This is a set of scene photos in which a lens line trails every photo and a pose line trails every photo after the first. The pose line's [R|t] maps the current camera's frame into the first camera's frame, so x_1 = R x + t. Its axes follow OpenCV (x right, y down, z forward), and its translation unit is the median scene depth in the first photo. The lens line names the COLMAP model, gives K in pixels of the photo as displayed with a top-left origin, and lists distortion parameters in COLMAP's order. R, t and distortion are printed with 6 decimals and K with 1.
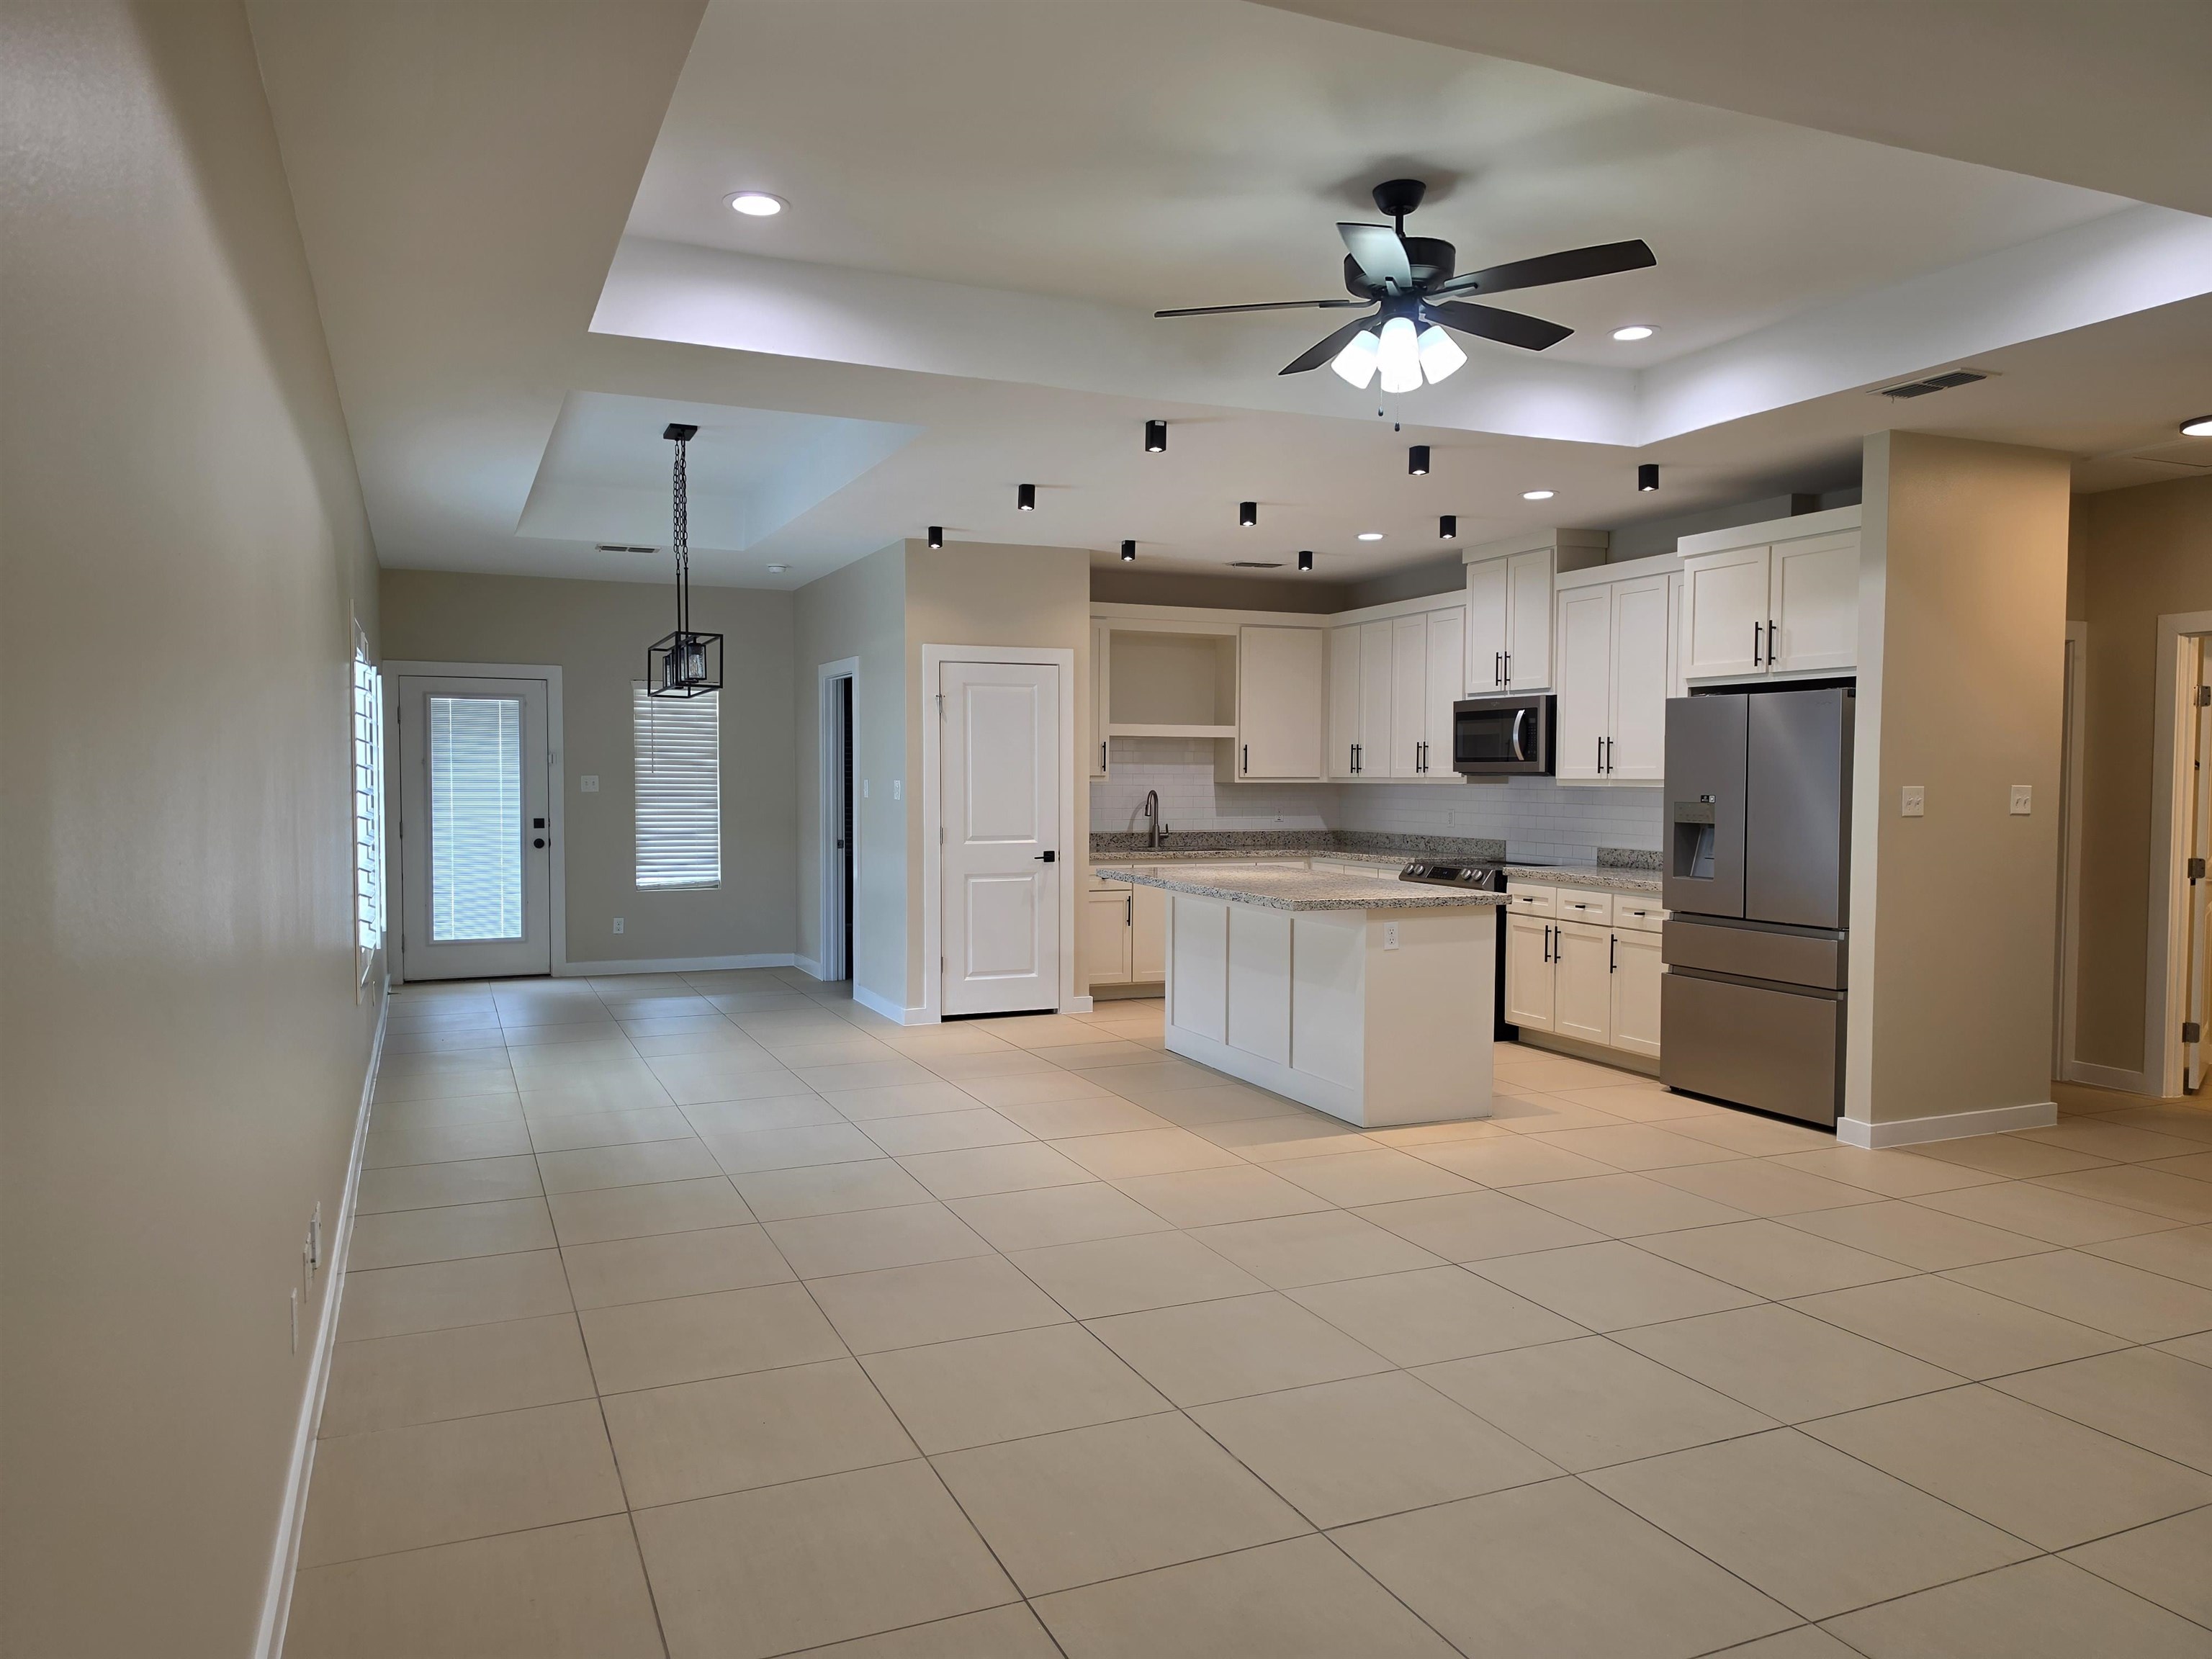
lens RADIAL K [[1538.5, 0, 1106.0], [0, 1538.5, 829.5], [0, 0, 1]] dist [0.101134, -0.000514]
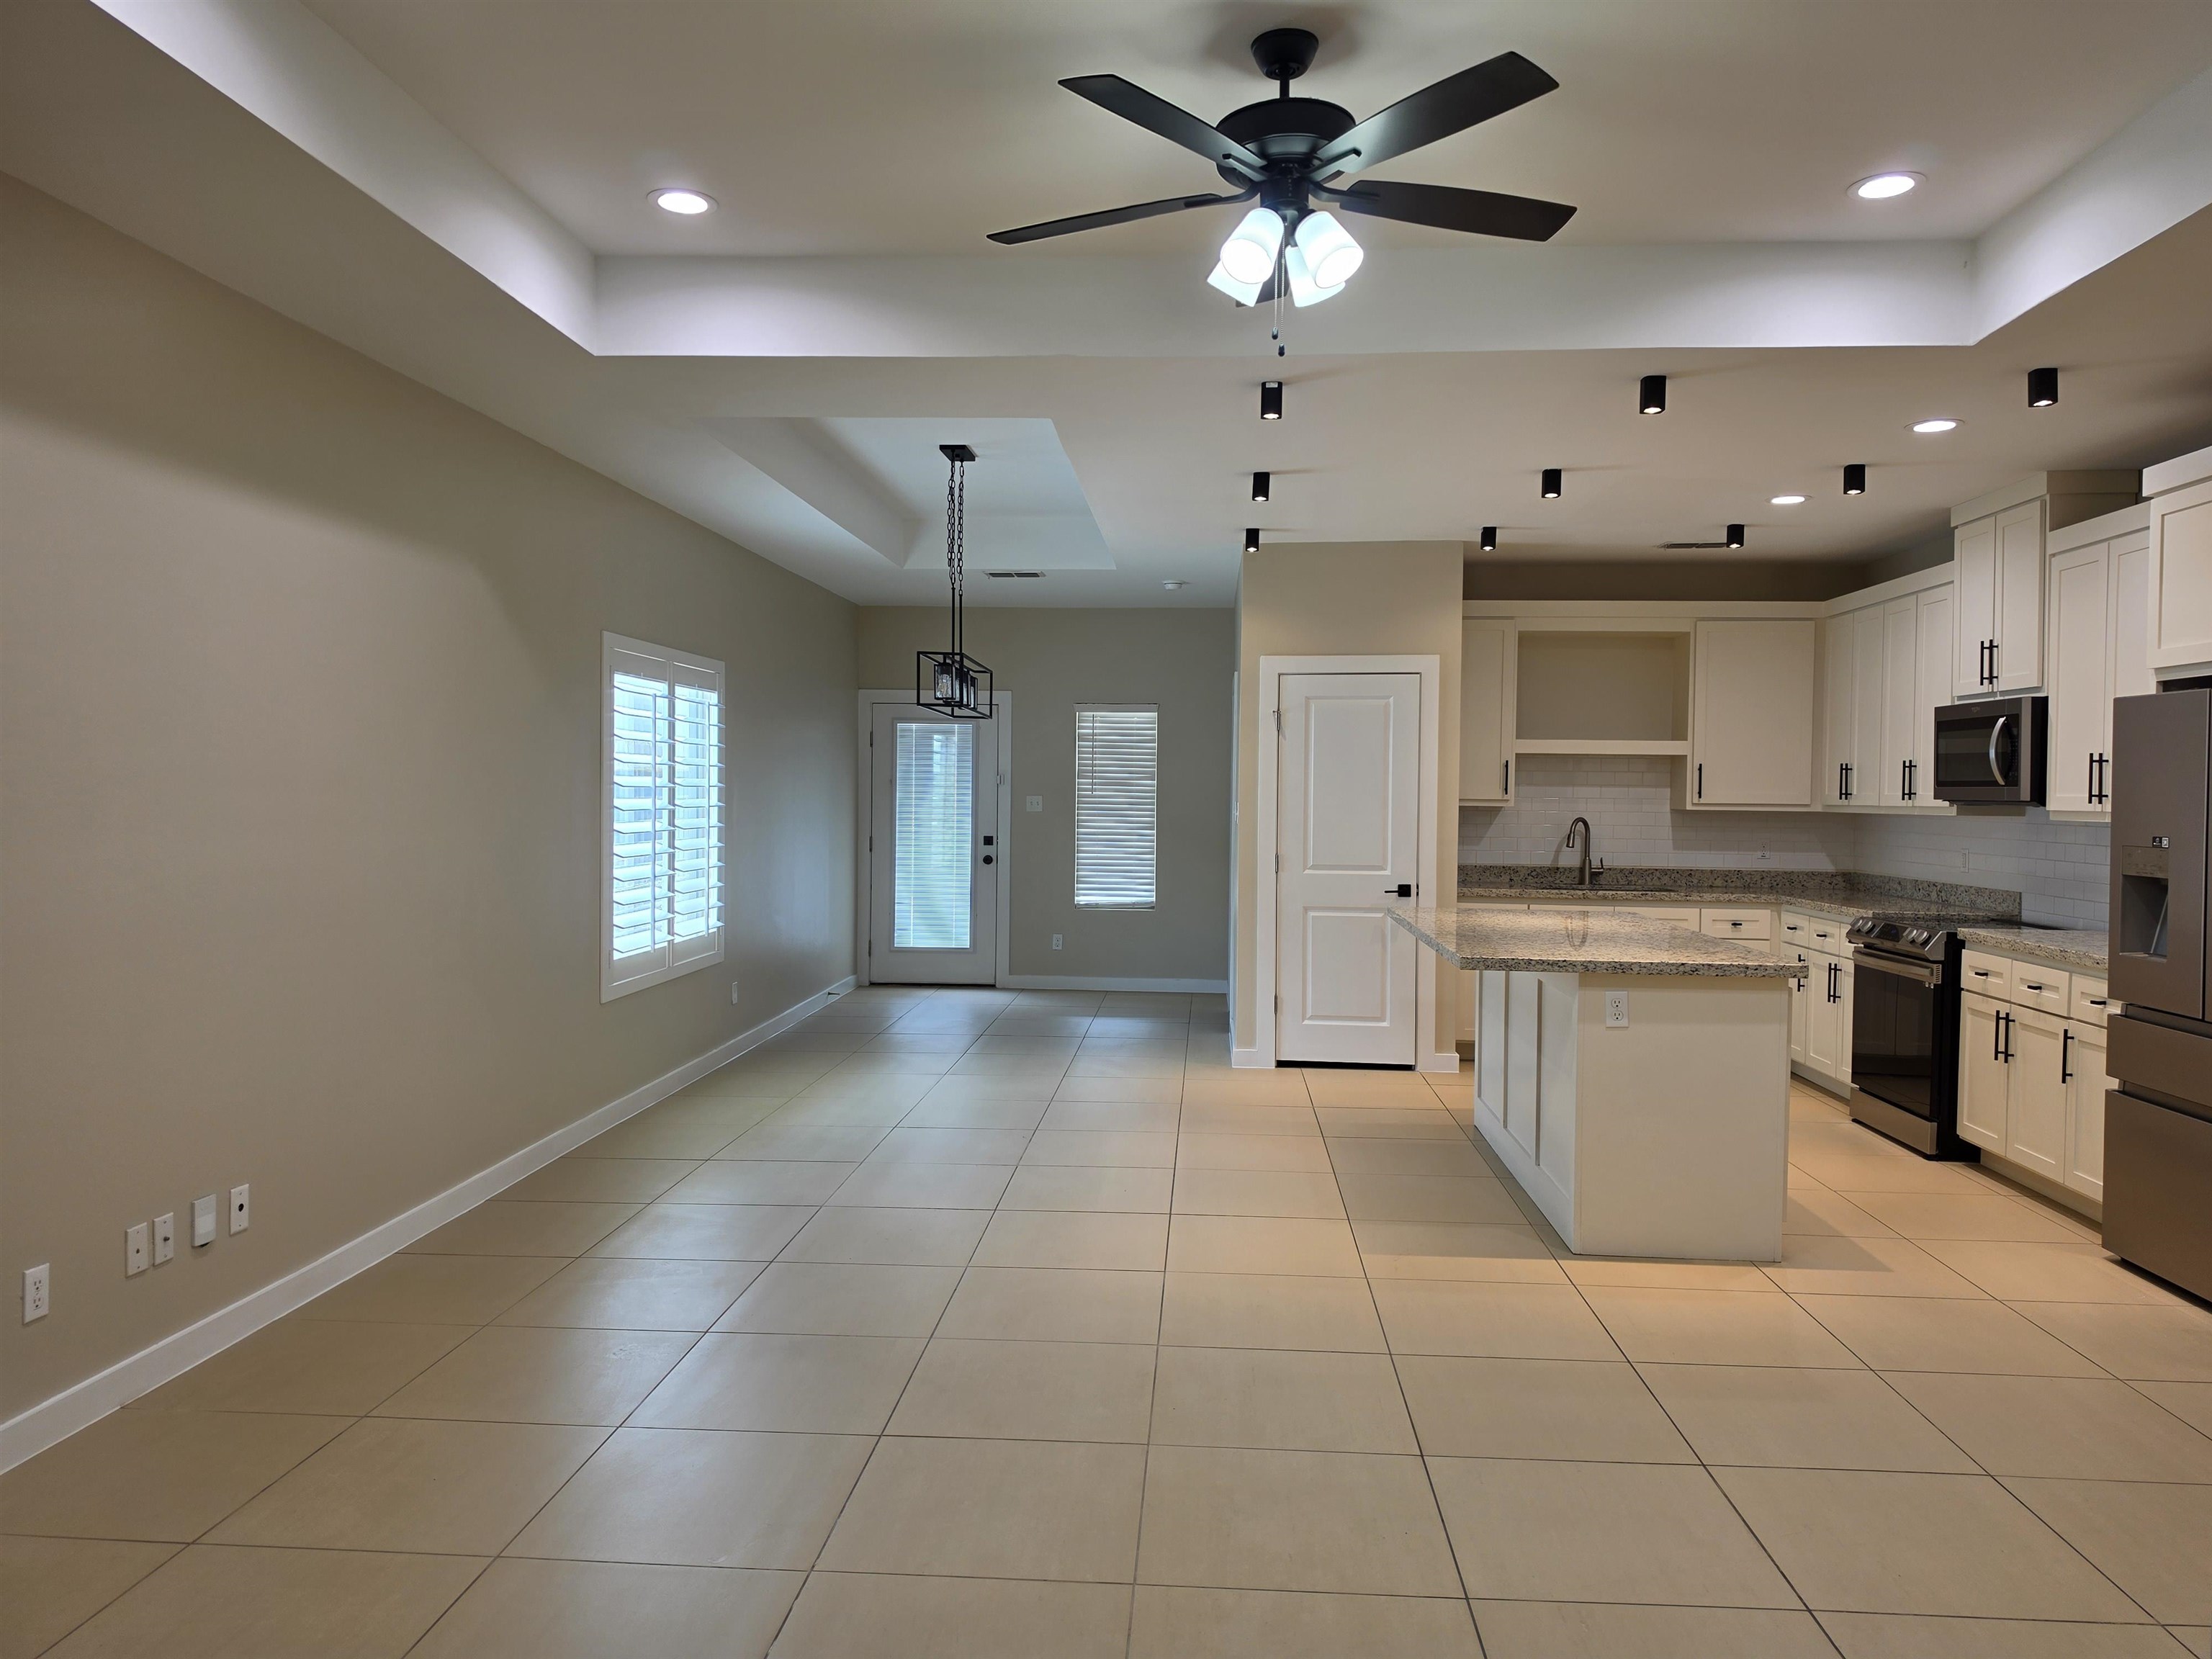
lens RADIAL K [[1547.1, 0, 1114.4], [0, 1547.1, 817.7], [0, 0, 1]] dist [0.091607, -0.153699]
pose [[0.886272, 0.015326, -0.462912, 0.227015], [-0.025594, 0.999546, -0.015909, -0.005872], [0.462458, 0.025948, 0.886262, 0.133217]]
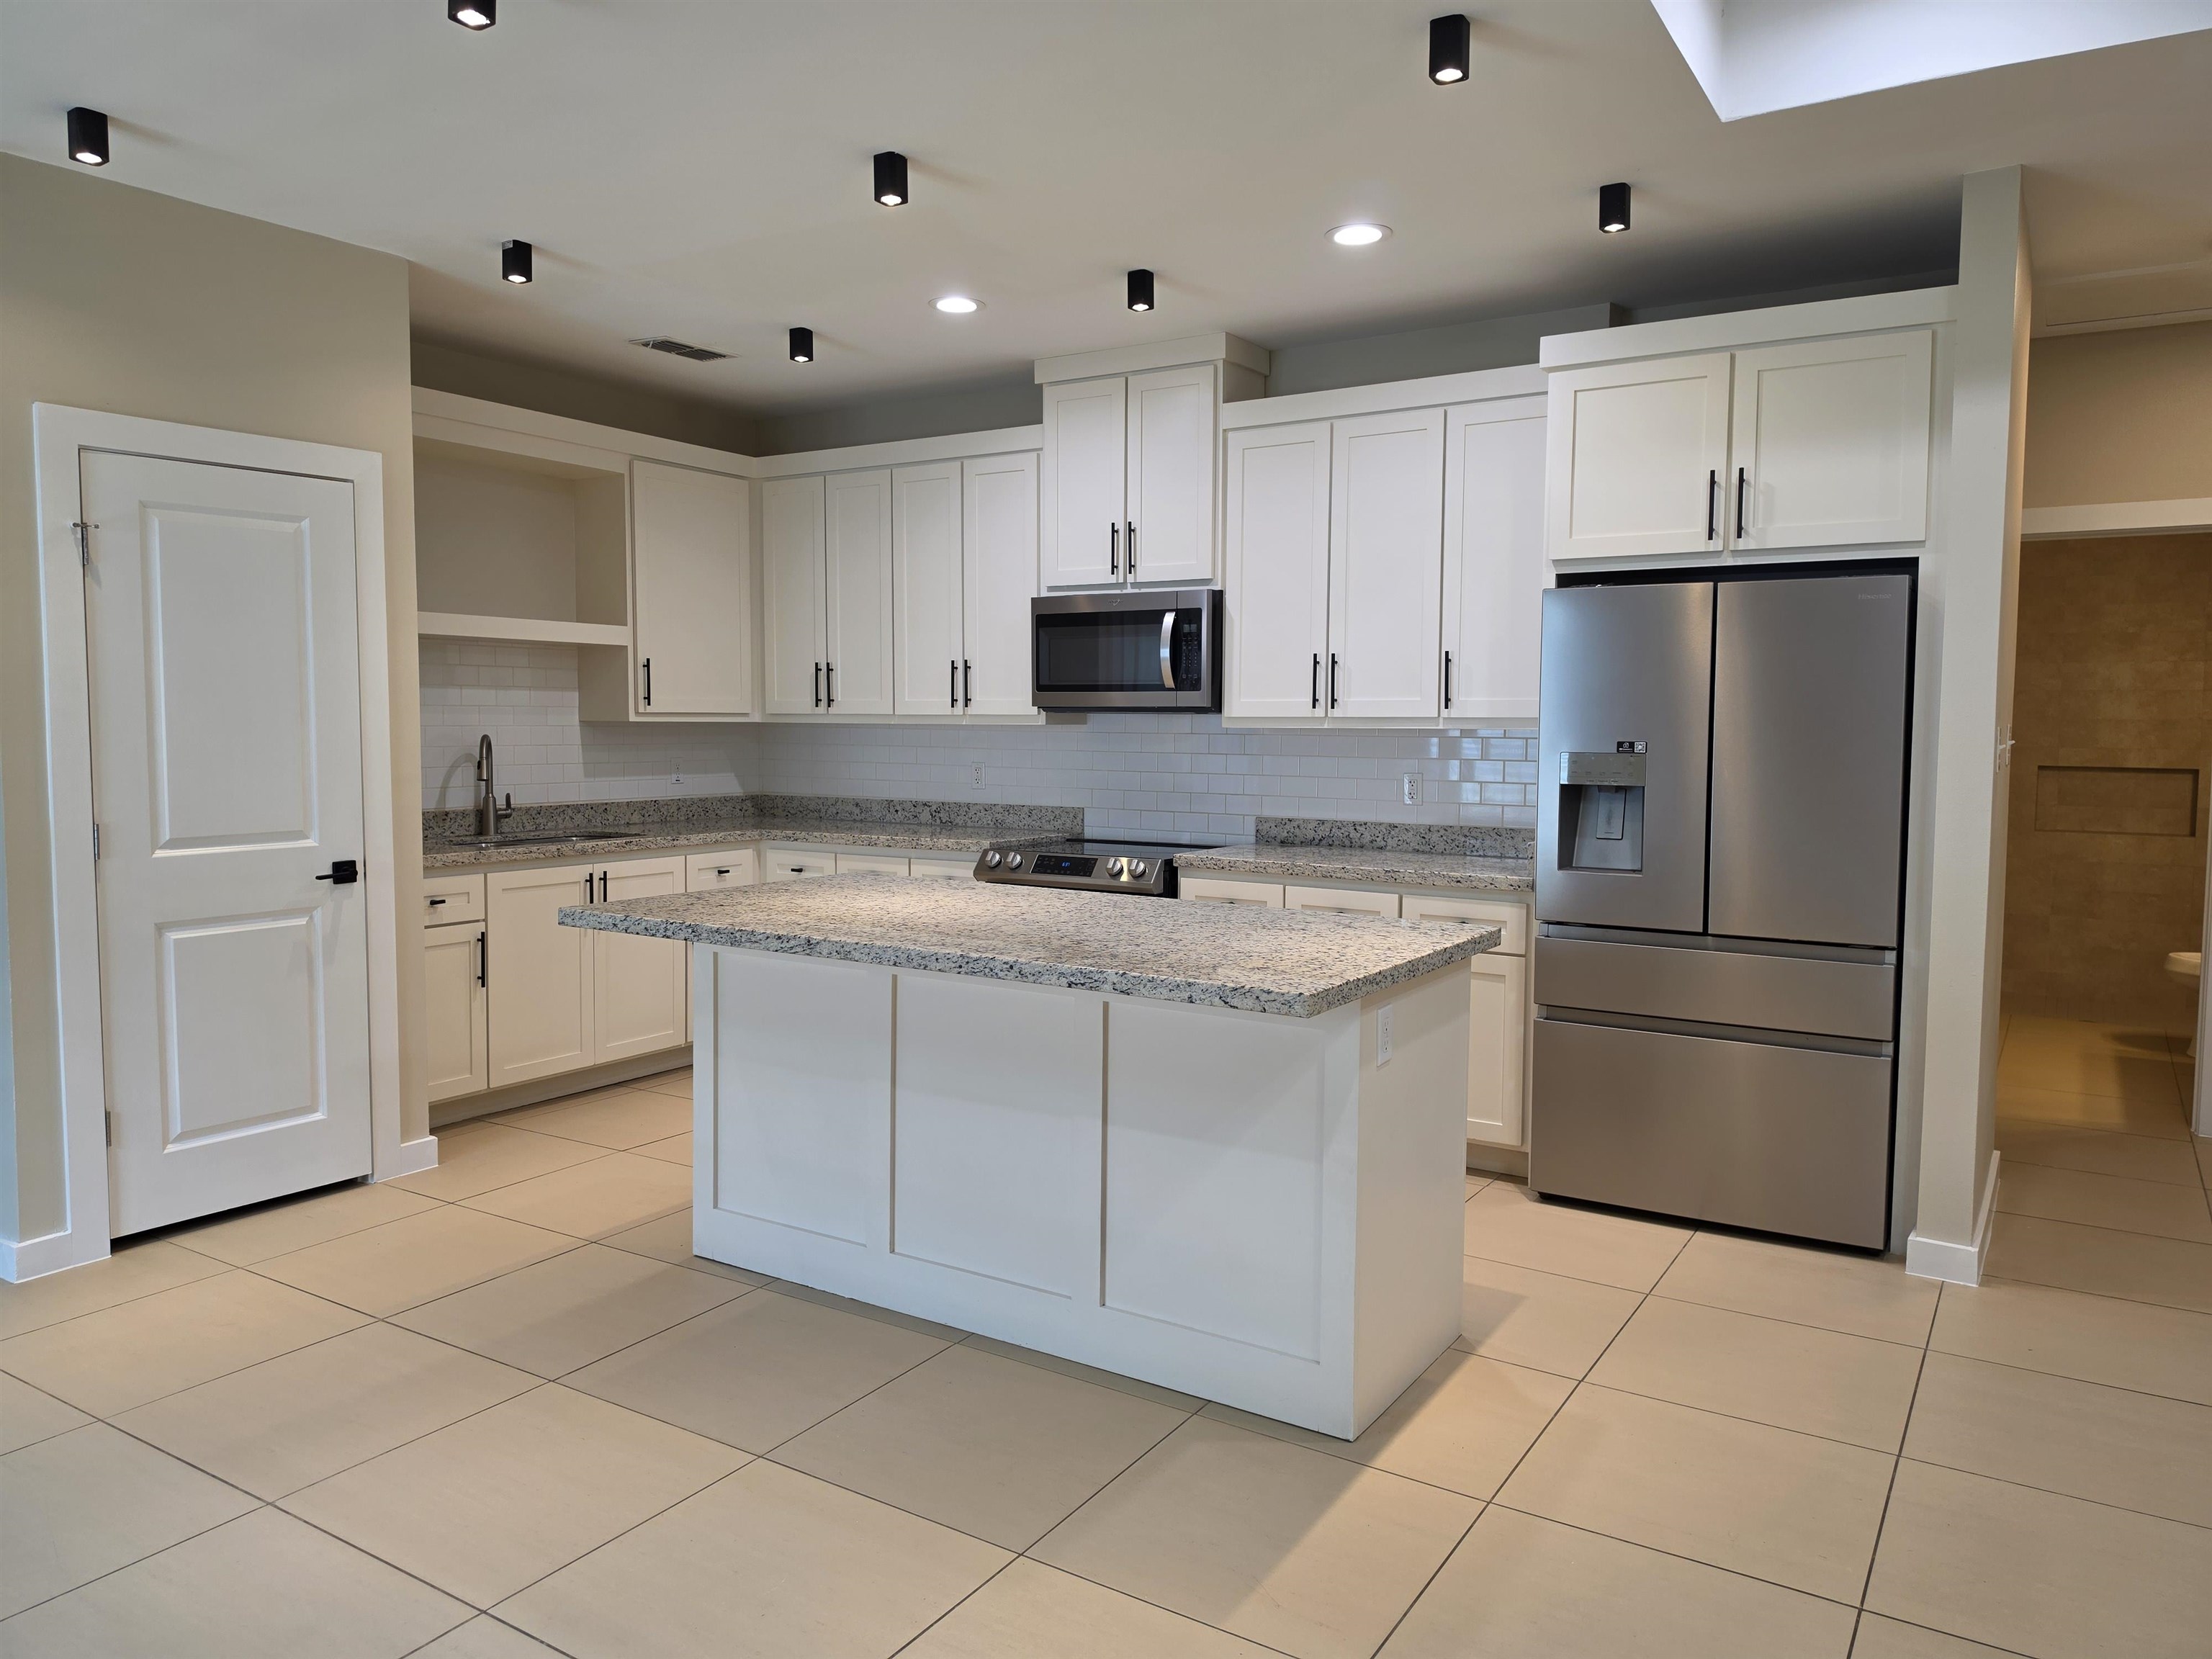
lens RADIAL K [[1511.3, 0, 1104.3], [0, 1511.3, 815.6], [0, 0, 1]] dist [0.104748, -0.169471]
pose [[0.829377, -0.035325, 0.557571, -0.108324], [0.017826, 0.999164, 0.036785, -0.014211], [-0.558404, -0.020570, 0.829314, 0.458622]]
